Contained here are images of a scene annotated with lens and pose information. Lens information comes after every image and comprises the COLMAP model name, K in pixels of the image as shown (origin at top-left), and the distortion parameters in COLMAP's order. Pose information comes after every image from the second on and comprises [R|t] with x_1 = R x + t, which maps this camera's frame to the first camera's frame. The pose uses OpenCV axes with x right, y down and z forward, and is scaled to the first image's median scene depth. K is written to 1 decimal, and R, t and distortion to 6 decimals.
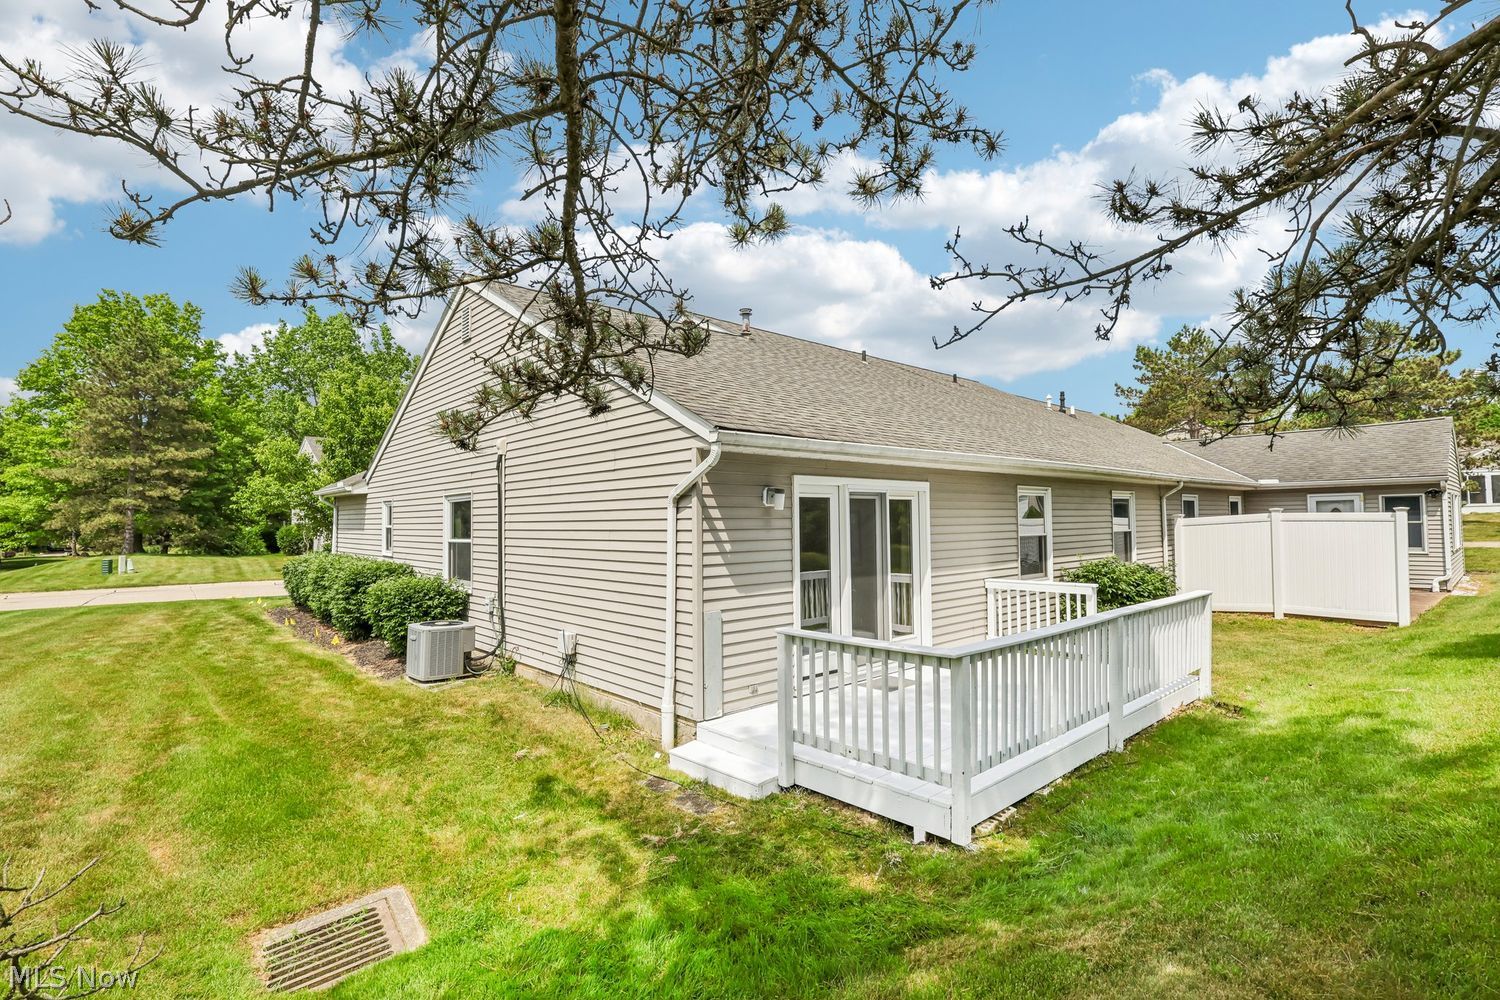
lens RADIAL K [[684.6, 0, 750.0], [0, 684.6, 500.0], [0, 0, 1]] dist [0.001005, 0.000269]
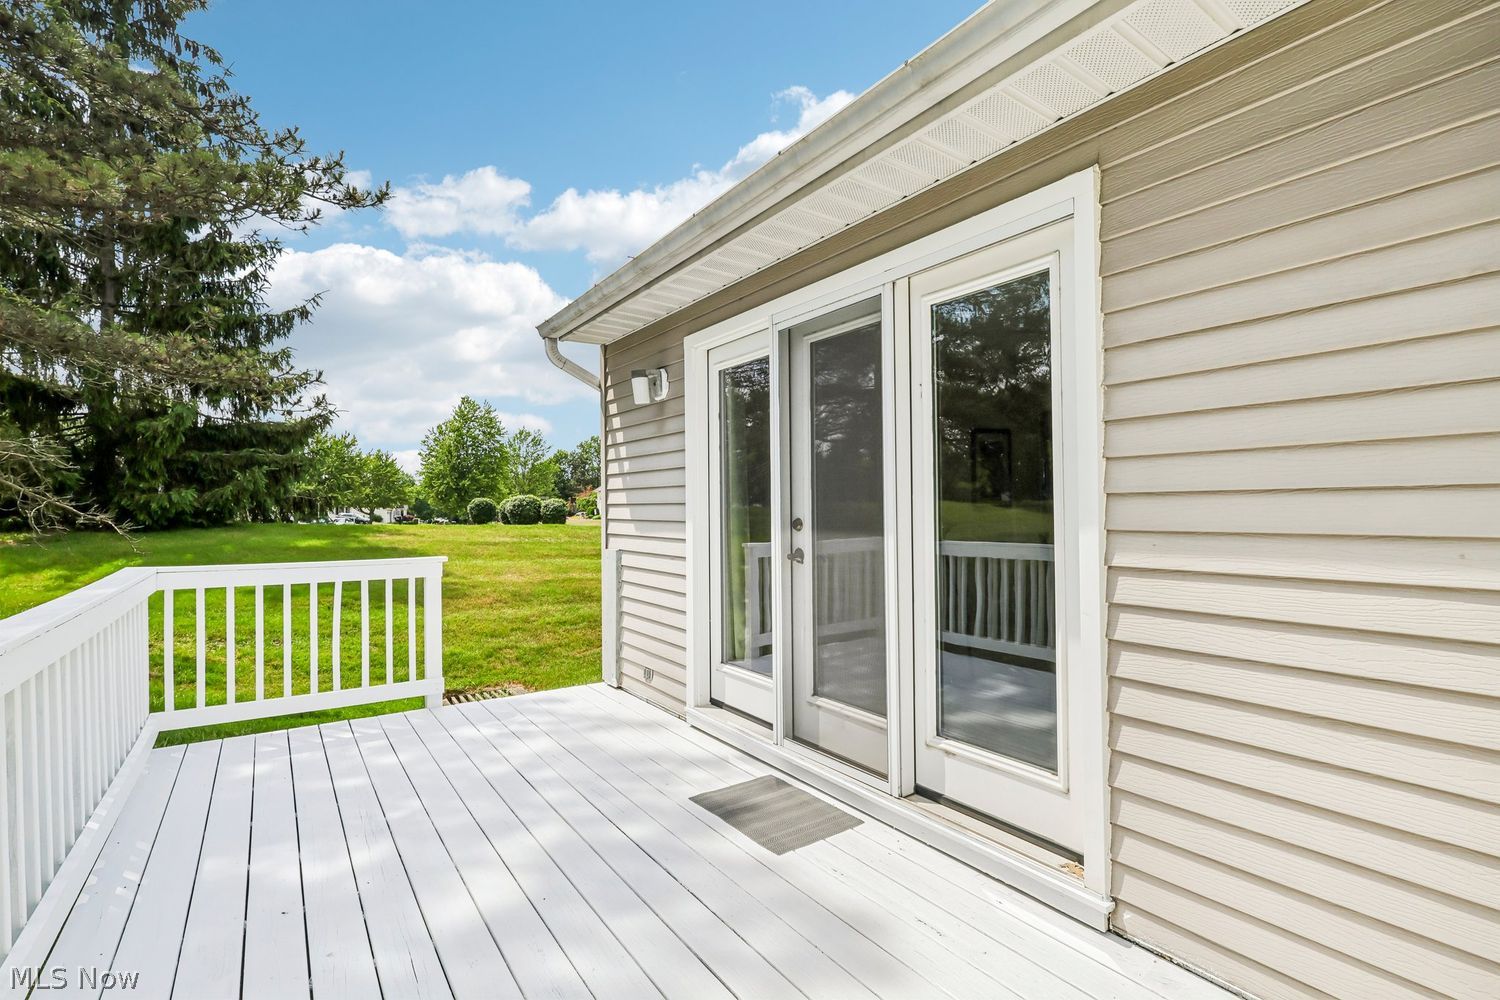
lens RADIAL K [[684.6, 0, 750.0], [0, 684.6, 500.0], [0, 0, 1]] dist [0.001005, 0.000269]
pose [[-0.125041, -0.005208, -0.992138, 0.535662], [0.032295, 0.999435, -0.009317, 0.091520], [0.991626, -0.033206, -0.124802, 0.962312]]
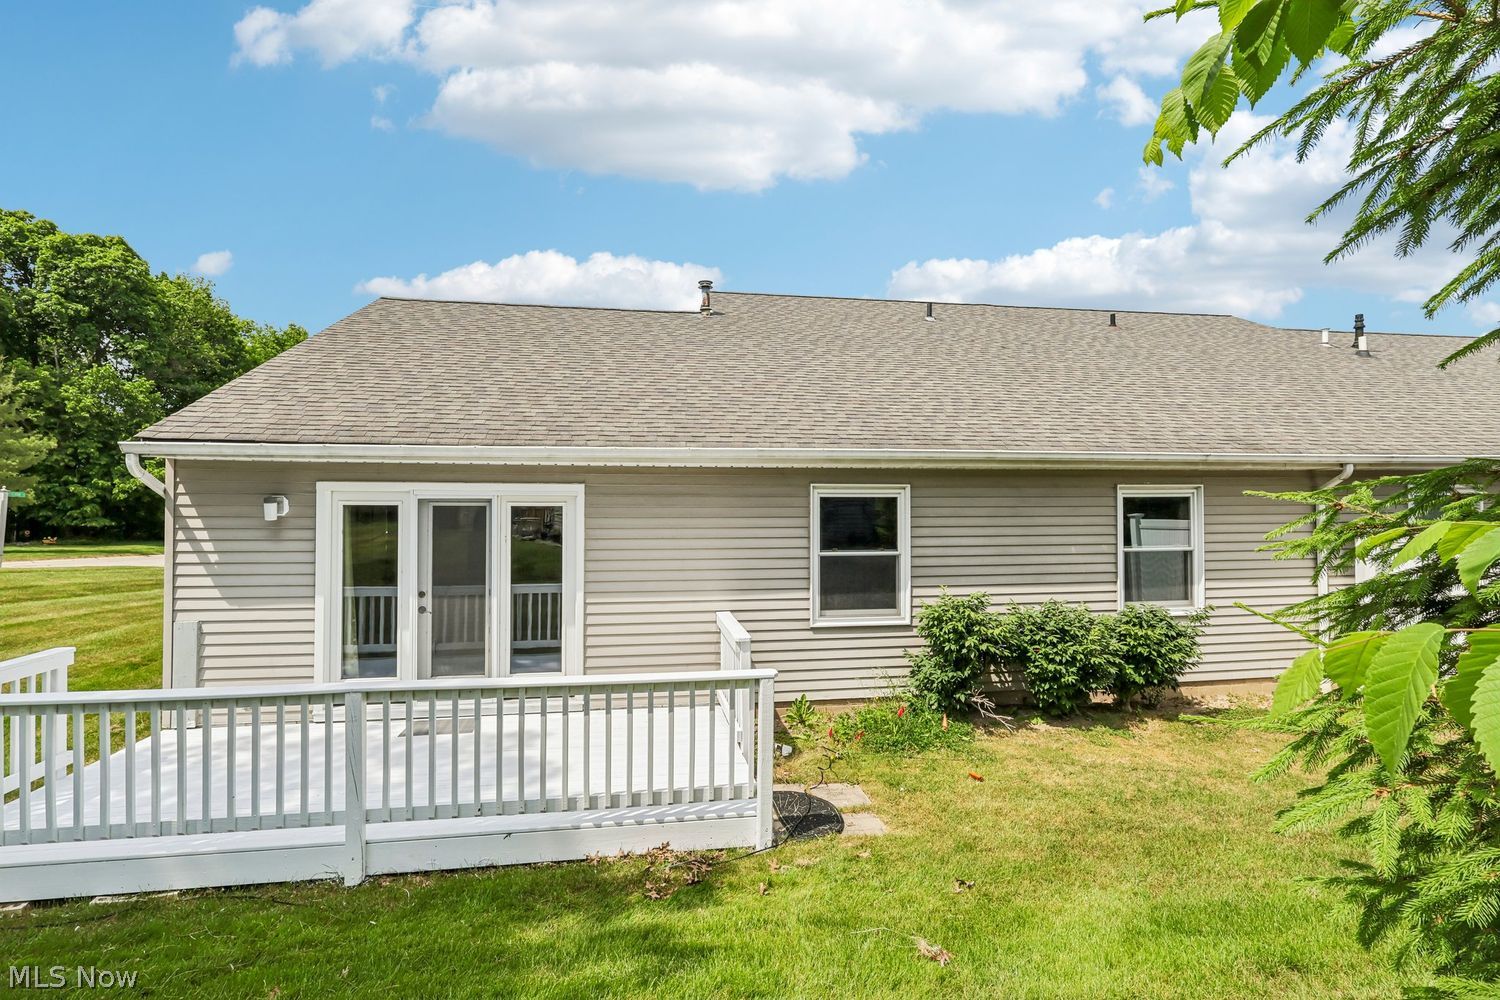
lens RADIAL K [[684.6, 0, 750.0], [0, 684.6, 500.0], [0, 0, 1]] dist [0.001005, 0.000269]
pose [[0.831443, 0.012879, -0.555461, 0.903910], [0.003375, 0.999596, 0.028228, -0.030562], [0.555600, -0.025345, 0.831064, 0.482369]]
